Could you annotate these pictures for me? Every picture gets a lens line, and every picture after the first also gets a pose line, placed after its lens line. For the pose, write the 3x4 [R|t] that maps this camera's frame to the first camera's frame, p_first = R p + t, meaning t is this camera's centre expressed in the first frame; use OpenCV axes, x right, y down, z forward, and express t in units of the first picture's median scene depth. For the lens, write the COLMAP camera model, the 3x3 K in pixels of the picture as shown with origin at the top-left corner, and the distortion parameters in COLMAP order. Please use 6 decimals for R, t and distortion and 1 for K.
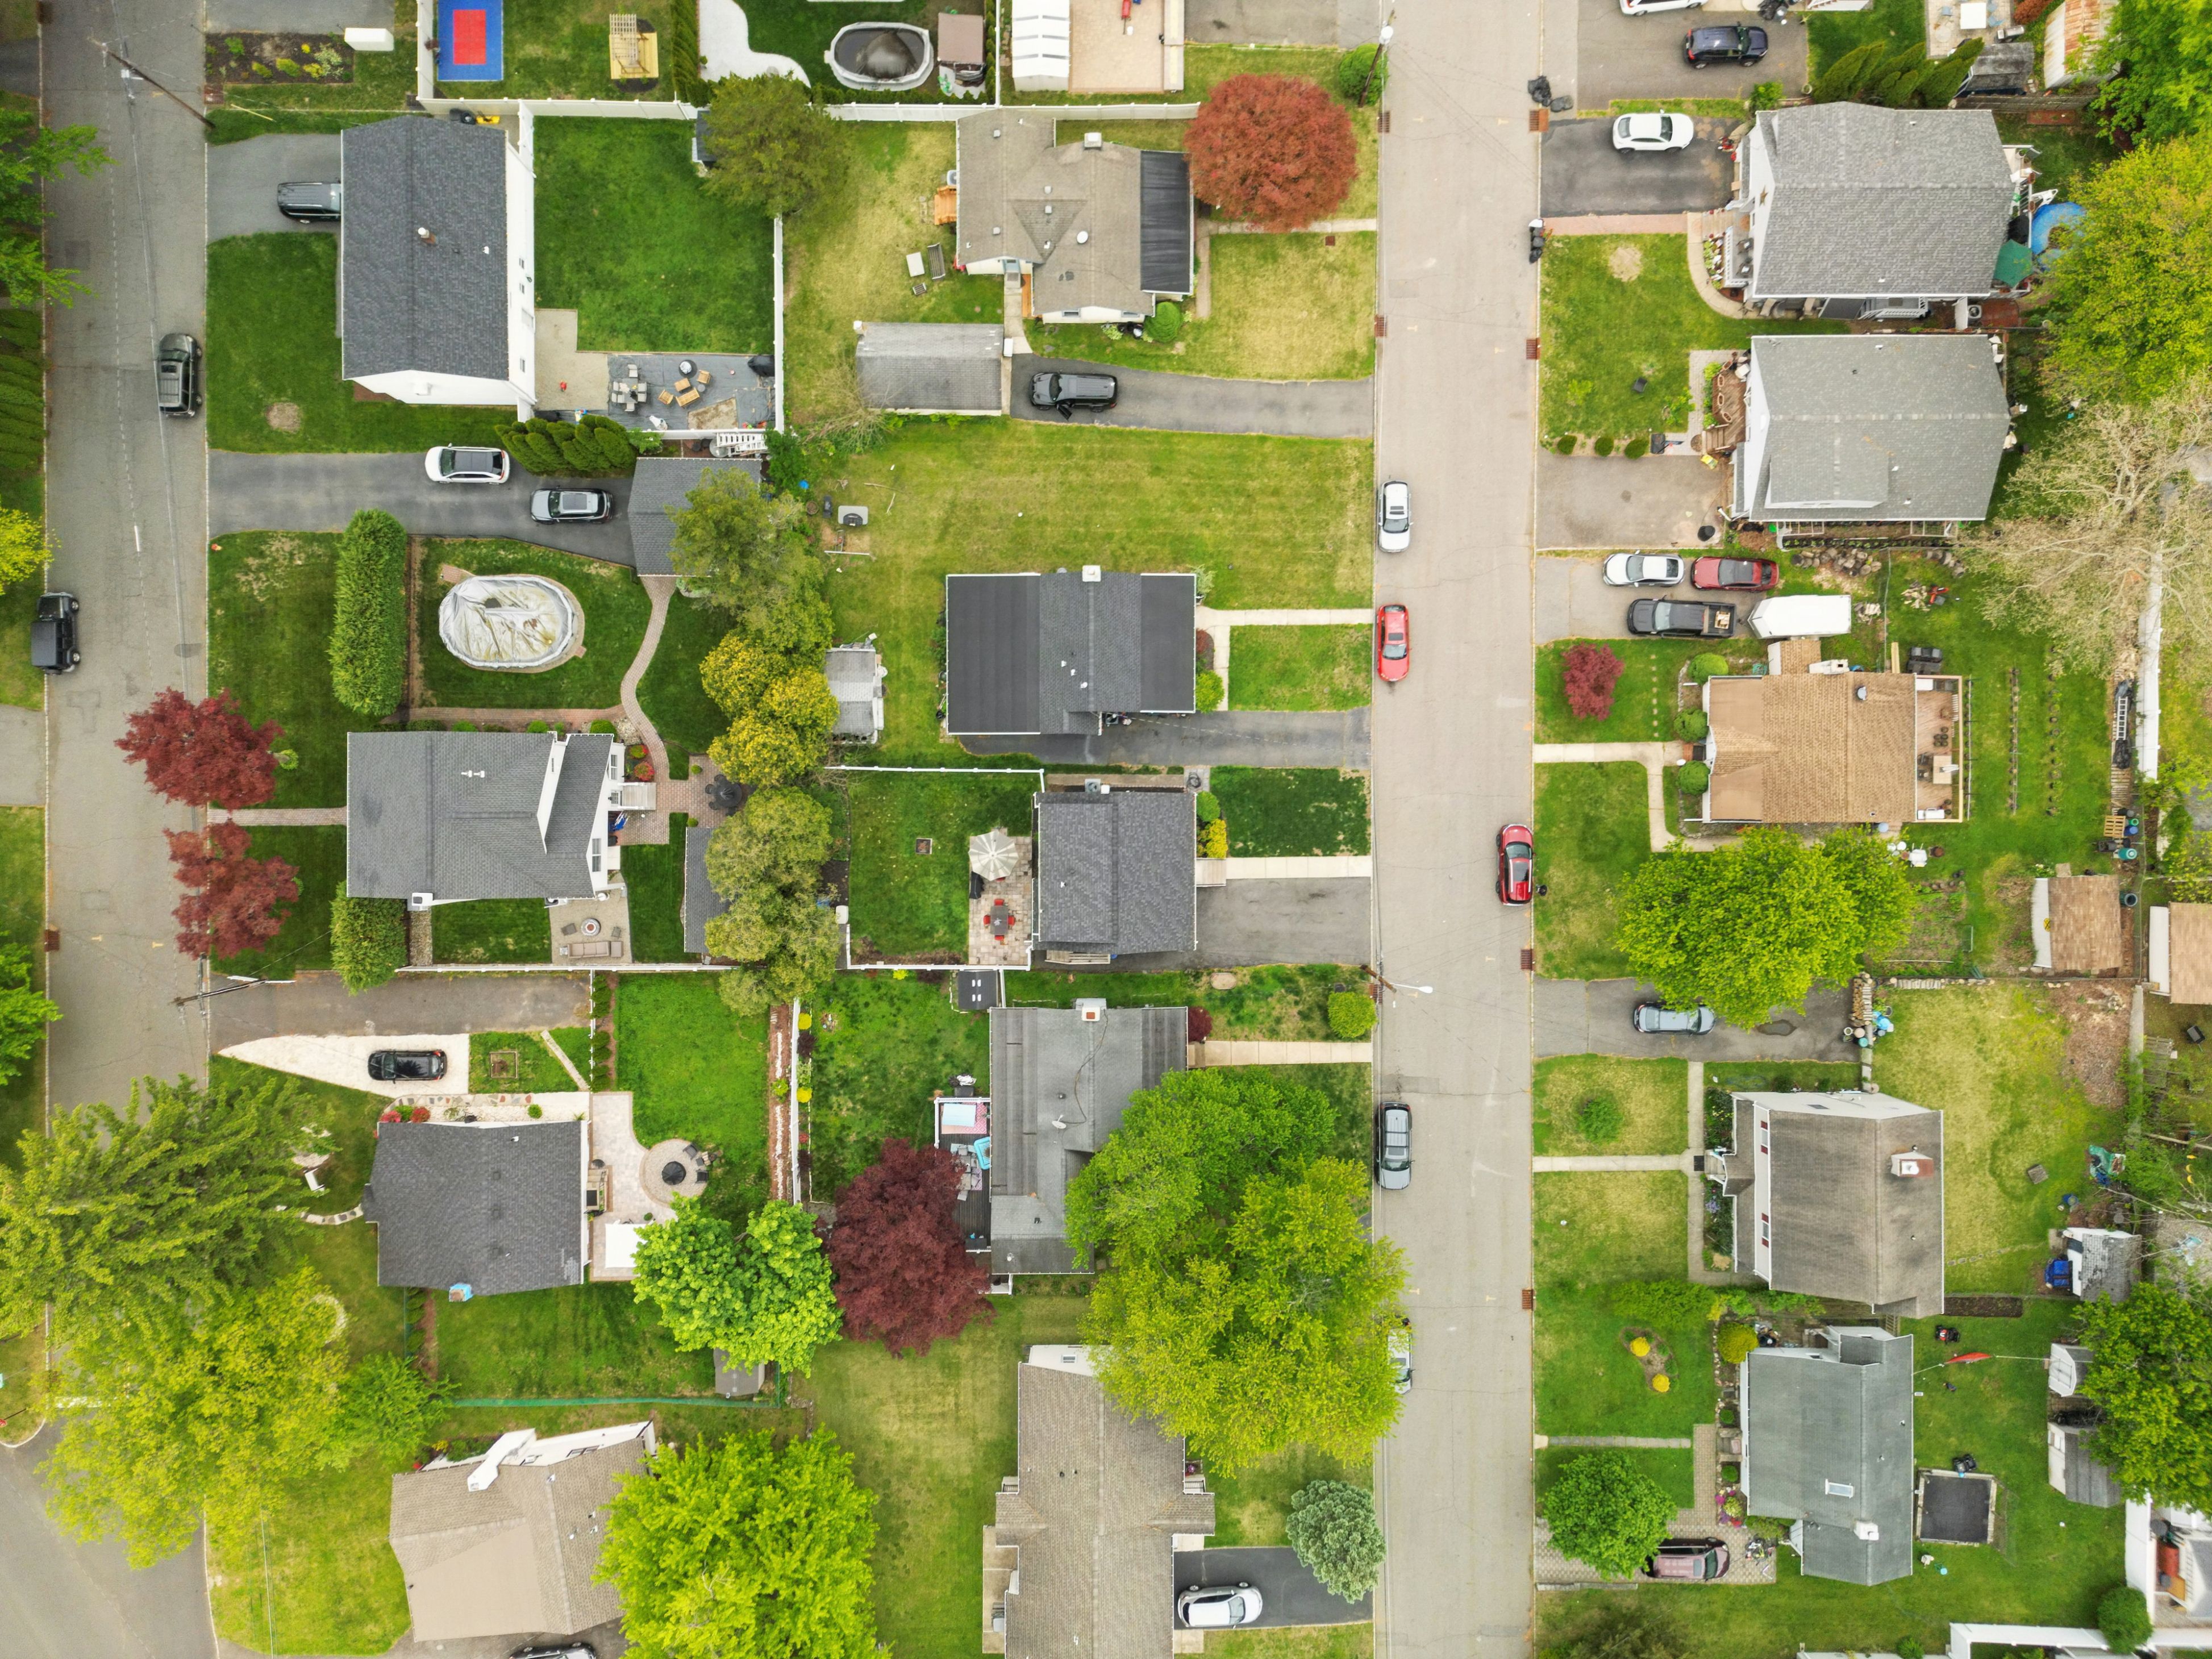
lens RADIAL K [[1537.7, 0, 1103.3], [0, 1537.7, 833.8], [0, 0, 1]] dist [0.060472, -0.055285]
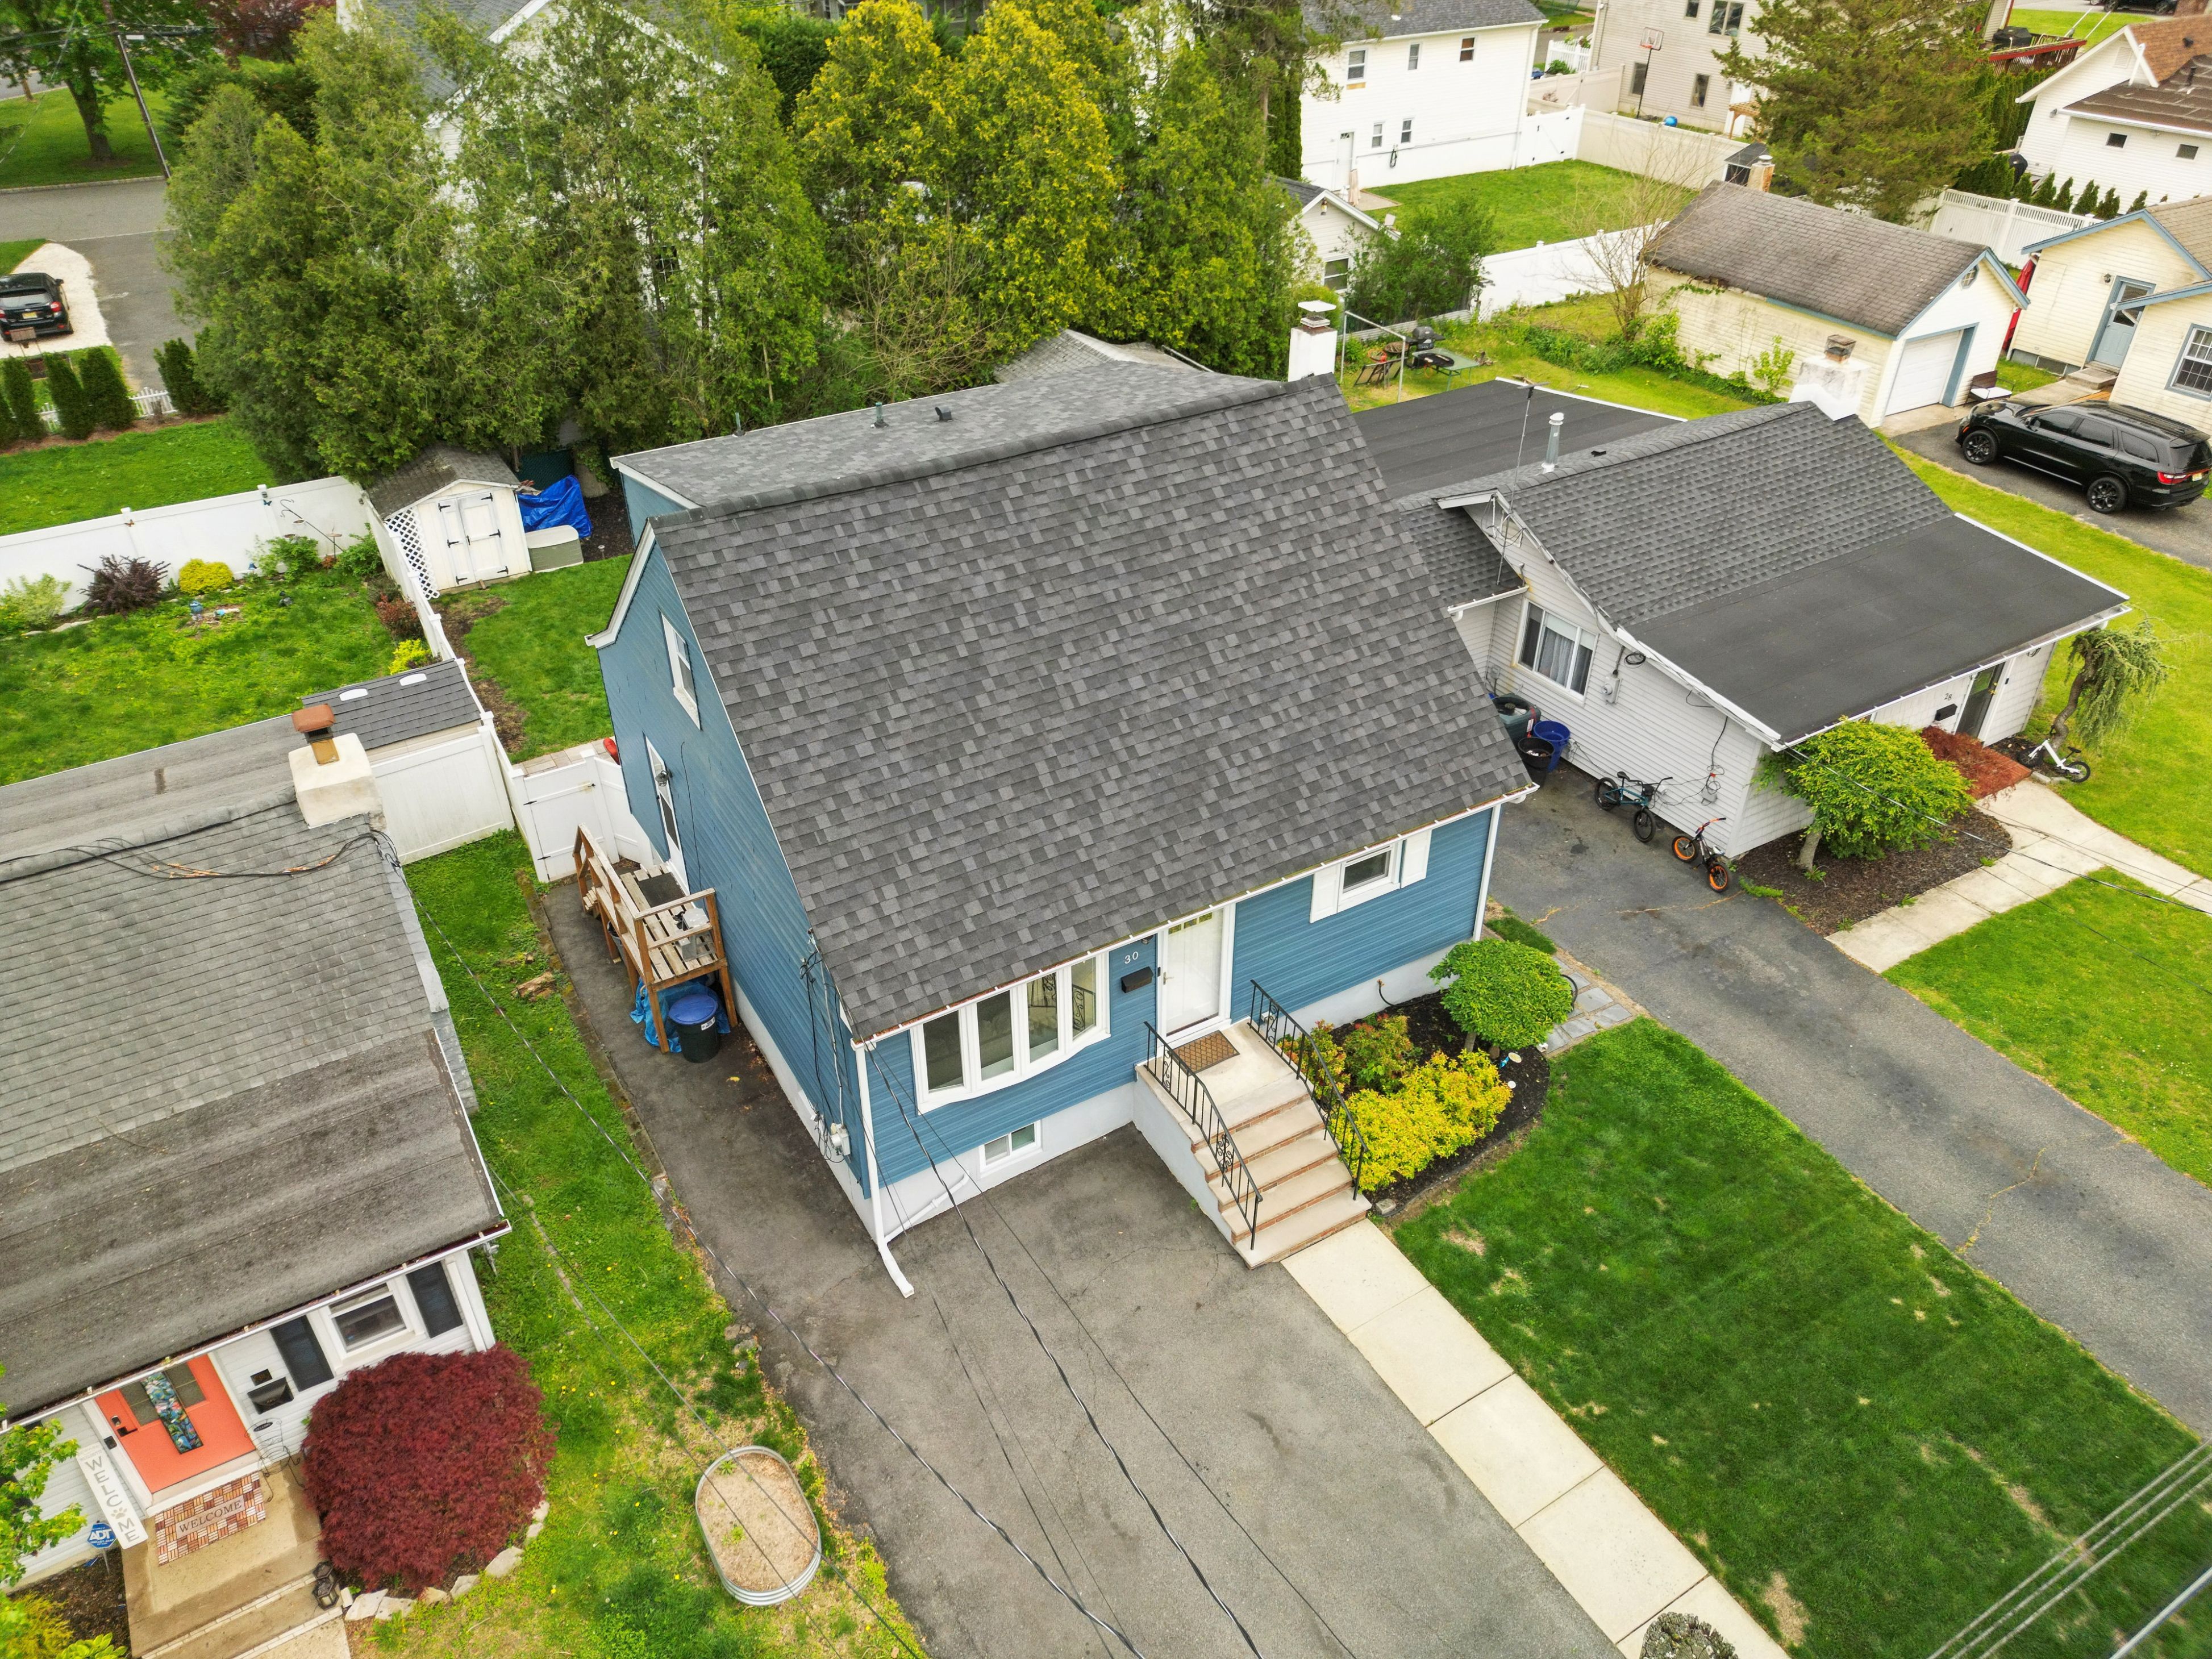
lens RADIAL K [[1537.7, 0, 1102.3], [0, 1537.7, 841.2], [0, 0, 1]] dist [0.060472, -0.055285]
pose [[0.511623, 0.491325, -0.704870, 0.176298], [-0.859209, 0.294078, -0.418663, 0.112073], [0.001587, 0.819828, 0.572608, 0.849094]]
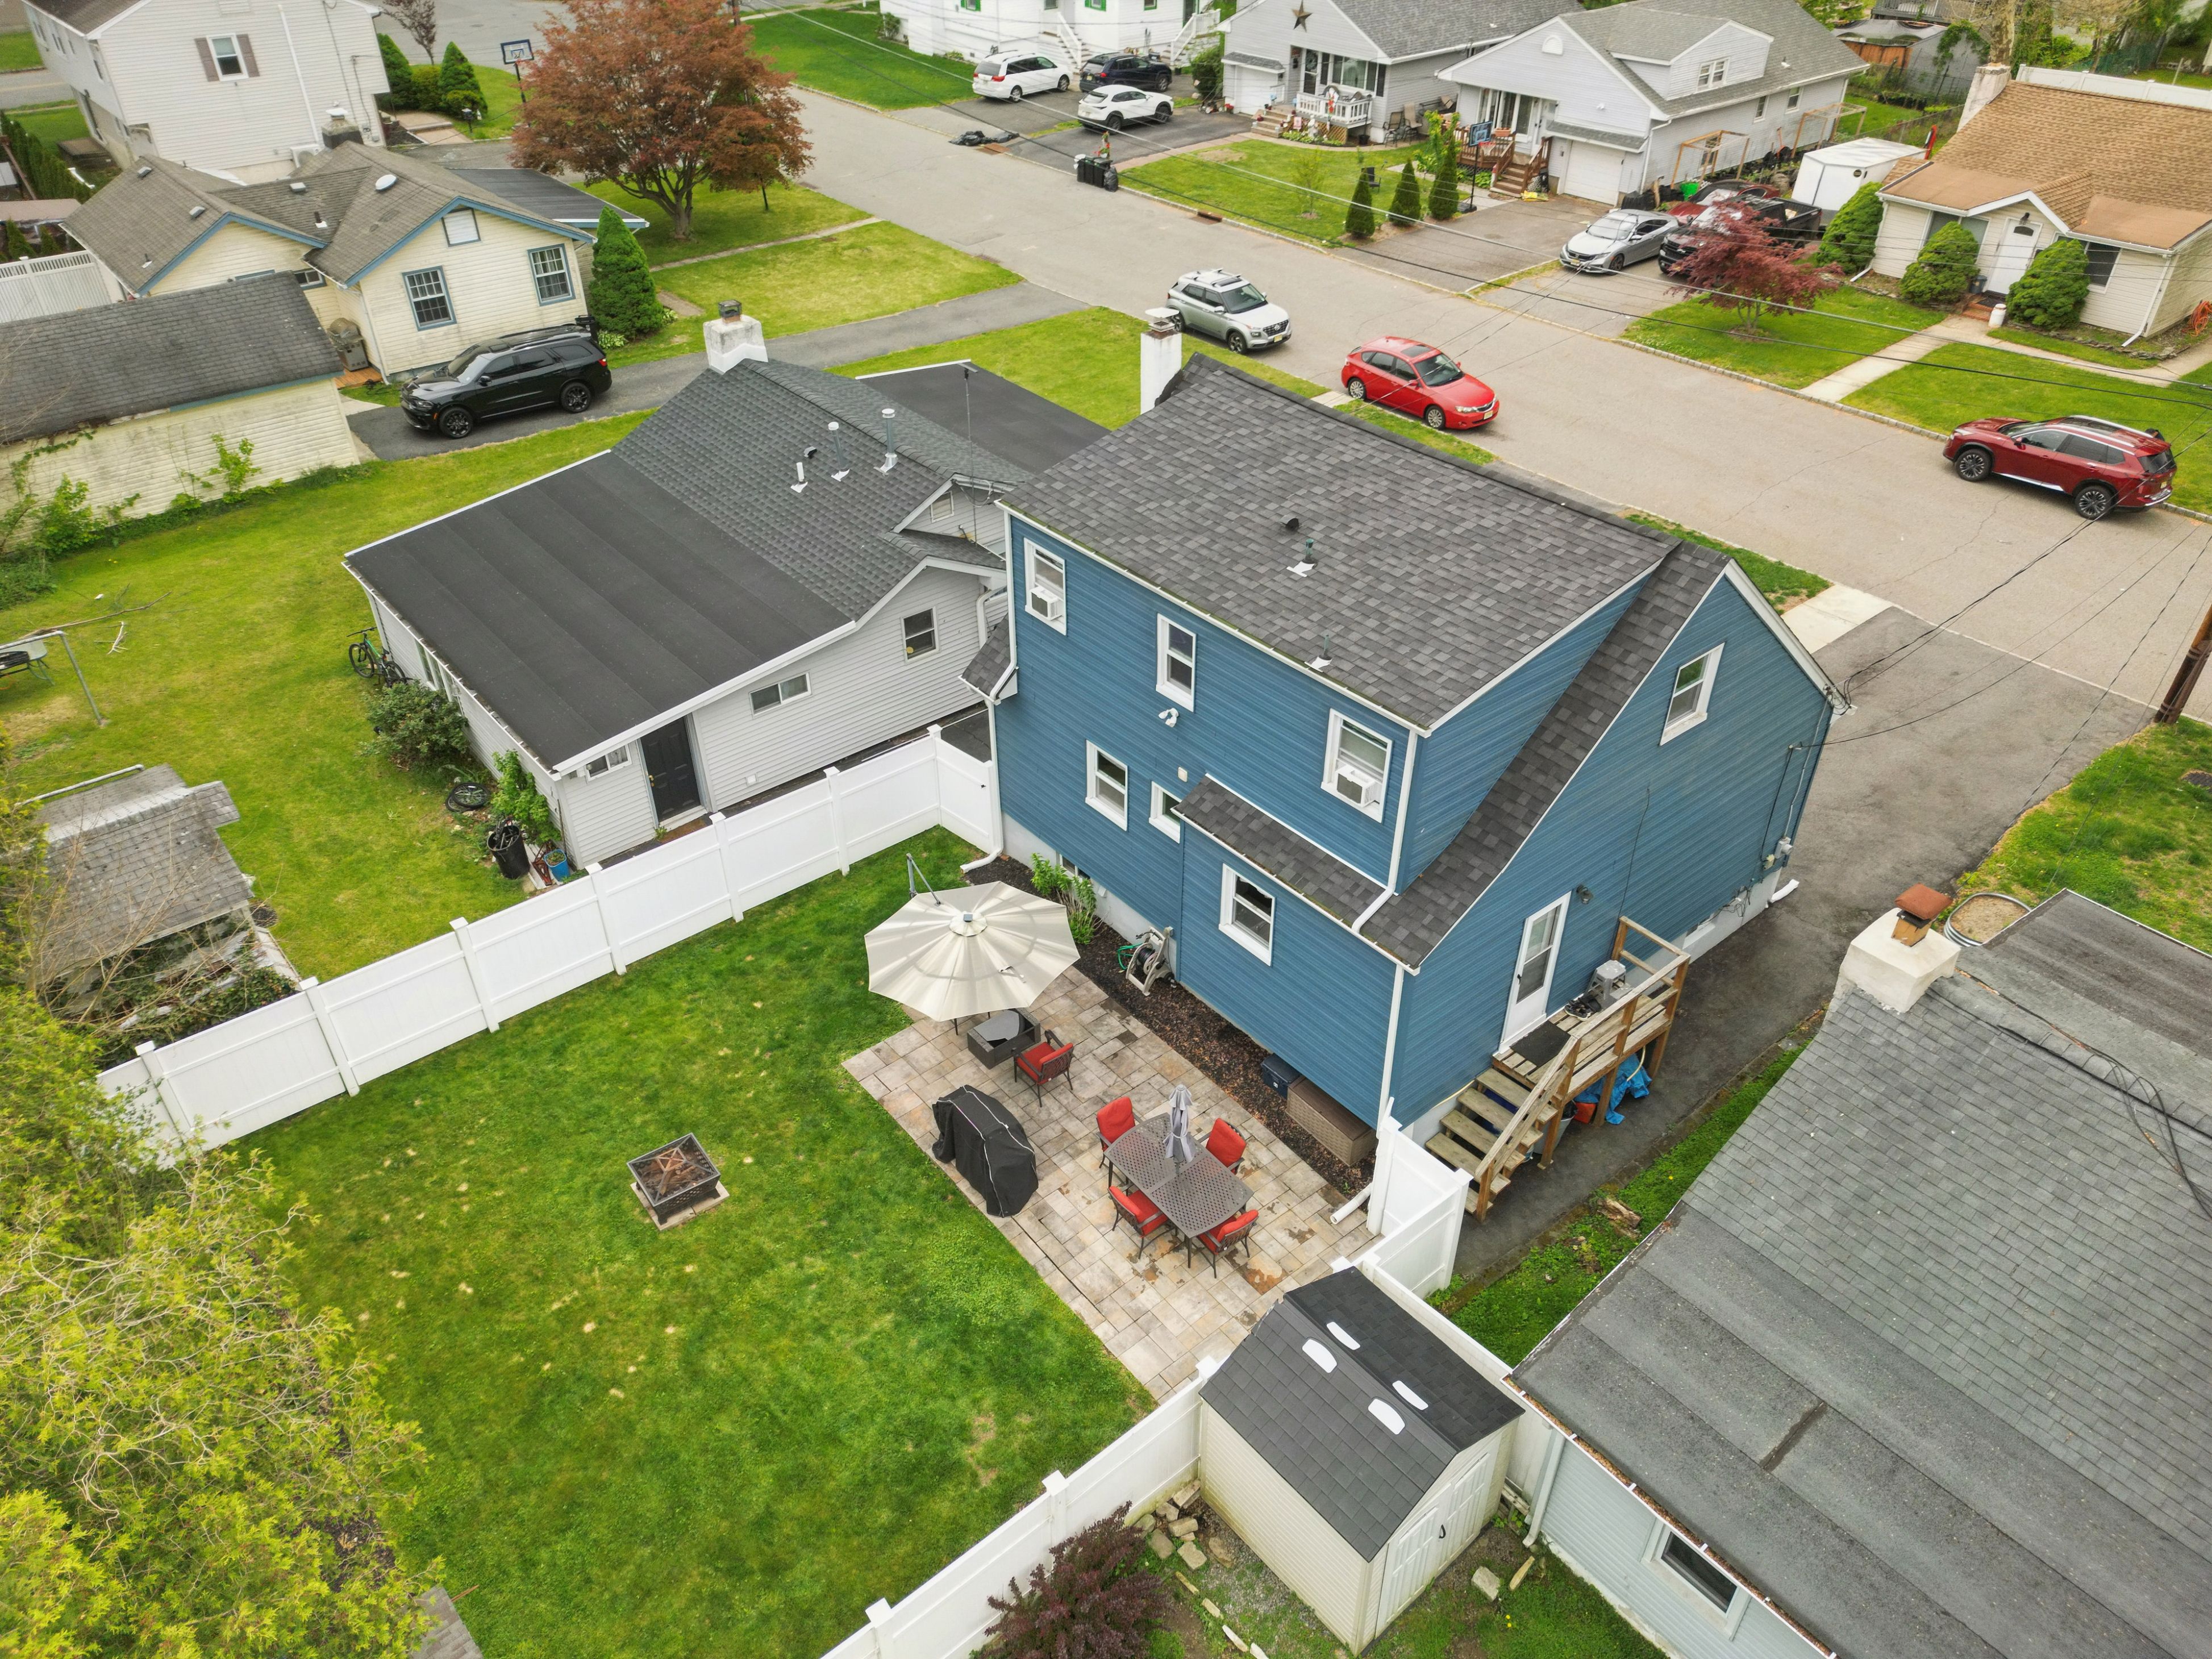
lens RADIAL K [[1537.7, 0, 1101.7], [0, 1537.7, 842.9], [0, 0, 1]] dist [0.060472, -0.055285]
pose [[0.771462, -0.382076, 0.508786, -0.162804], [0.636233, 0.454062, -0.623727, 0.157703], [0.007291, 0.804889, 0.593381, 0.834700]]
